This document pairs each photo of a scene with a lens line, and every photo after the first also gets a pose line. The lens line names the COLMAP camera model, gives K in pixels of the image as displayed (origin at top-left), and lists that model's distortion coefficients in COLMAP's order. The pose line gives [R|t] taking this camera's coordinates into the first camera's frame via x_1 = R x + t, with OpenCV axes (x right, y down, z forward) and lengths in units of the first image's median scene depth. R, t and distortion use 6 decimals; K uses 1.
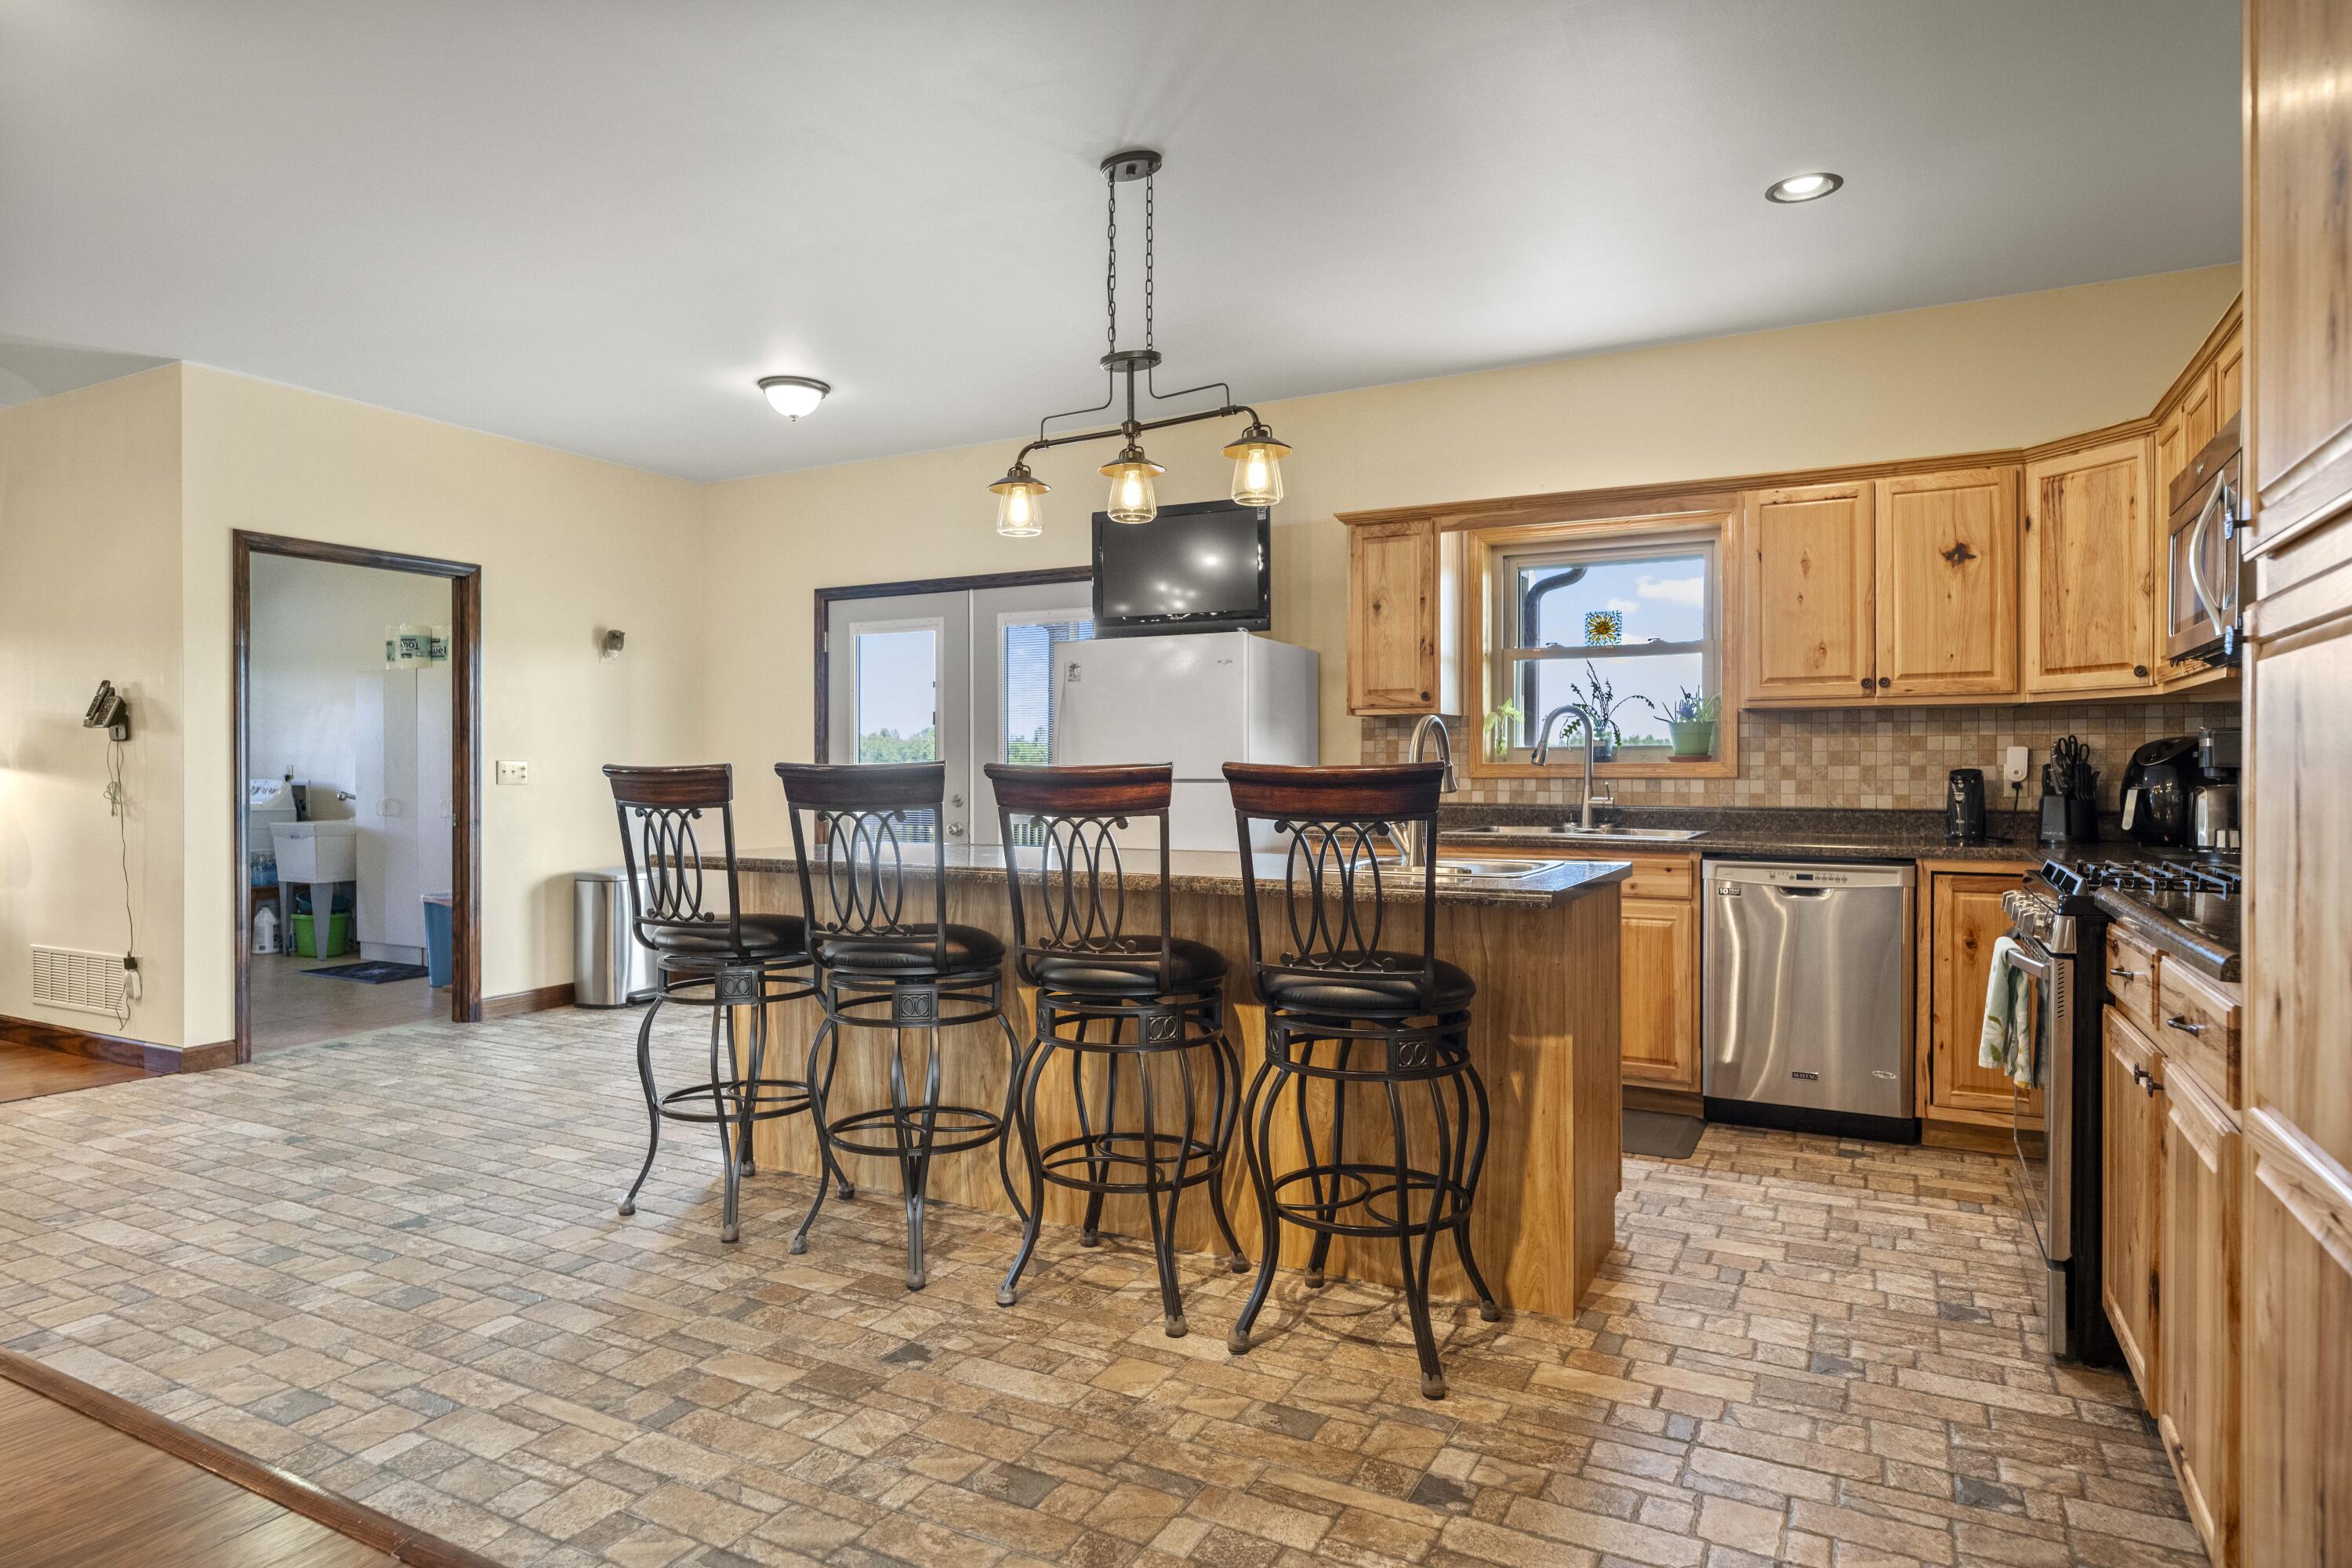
lens RADIAL K [[1328.6, 0, 1176.0], [0, 1328.6, 784.0], [0, 0, 1]] dist [0.000705, 0.000430]
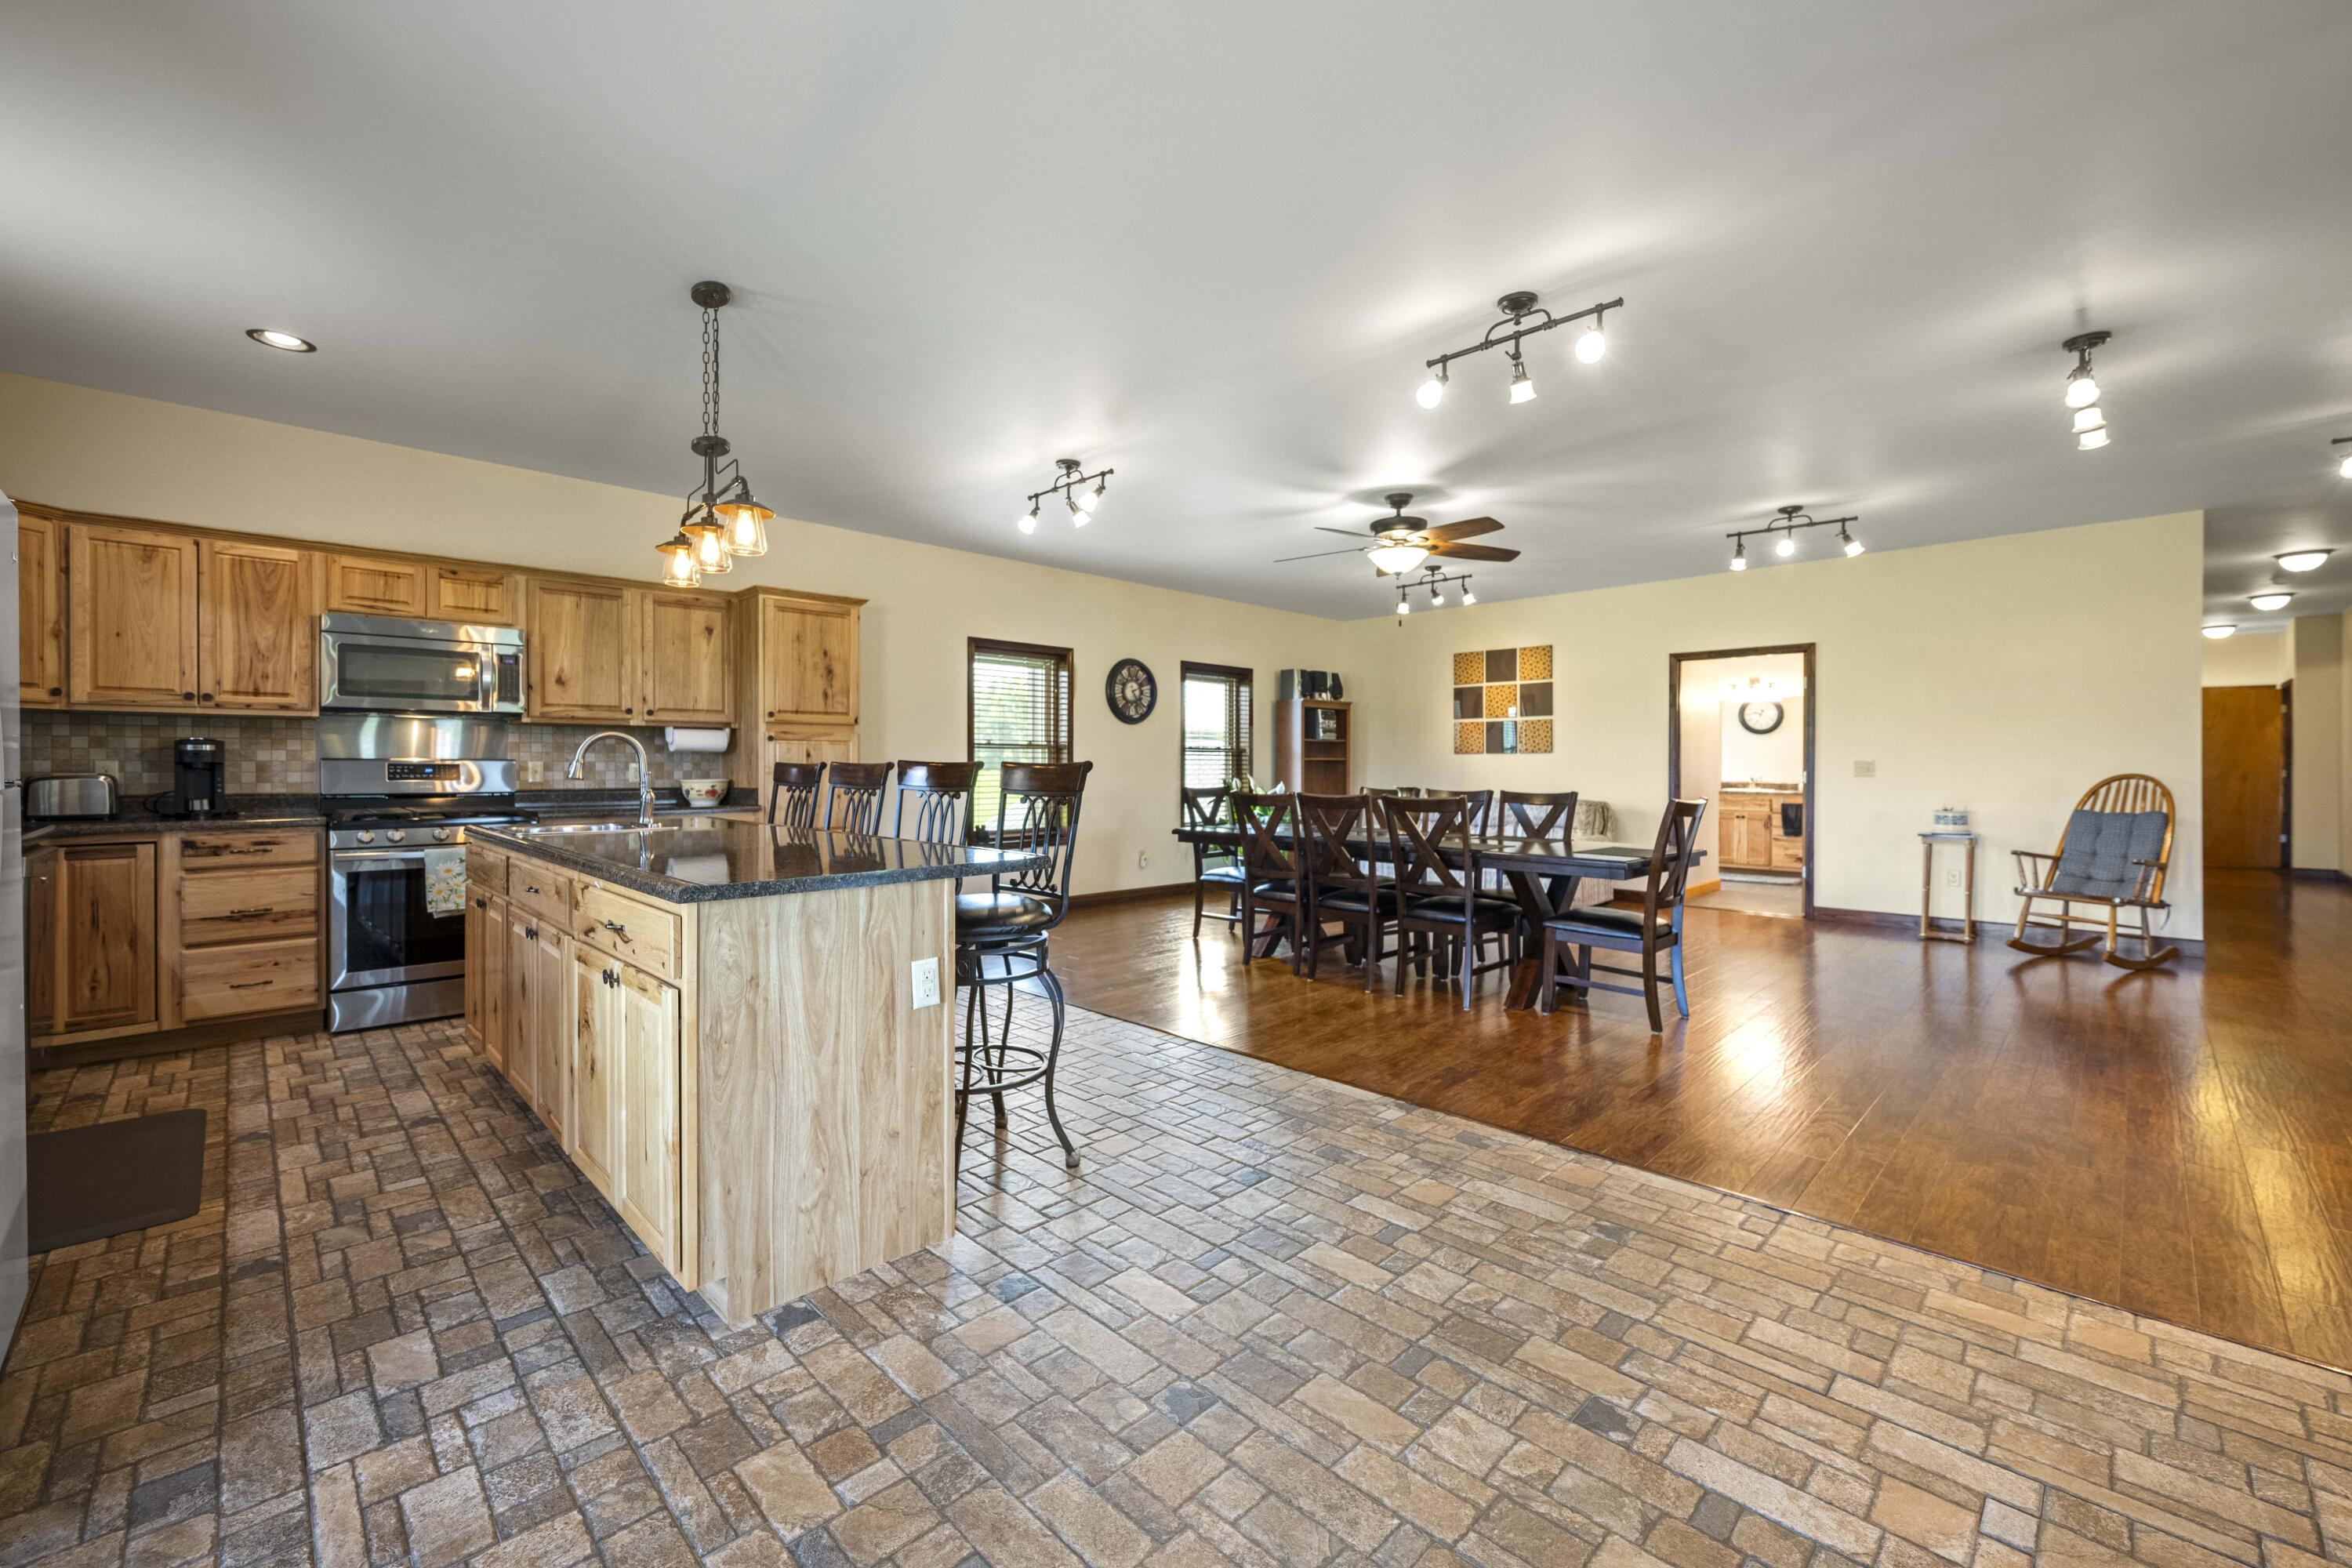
lens RADIAL K [[949.9, 0, 1171.6], [0, 949.9, 769.9], [0, 0, 1]] dist [0.000815, -0.000037]
pose [[-0.954185, -0.003412, 0.299199, -0.702869], [0.000983, 0.999894, 0.014538, -0.017960], [-0.299217, 0.014167, -0.954080, 1.667588]]
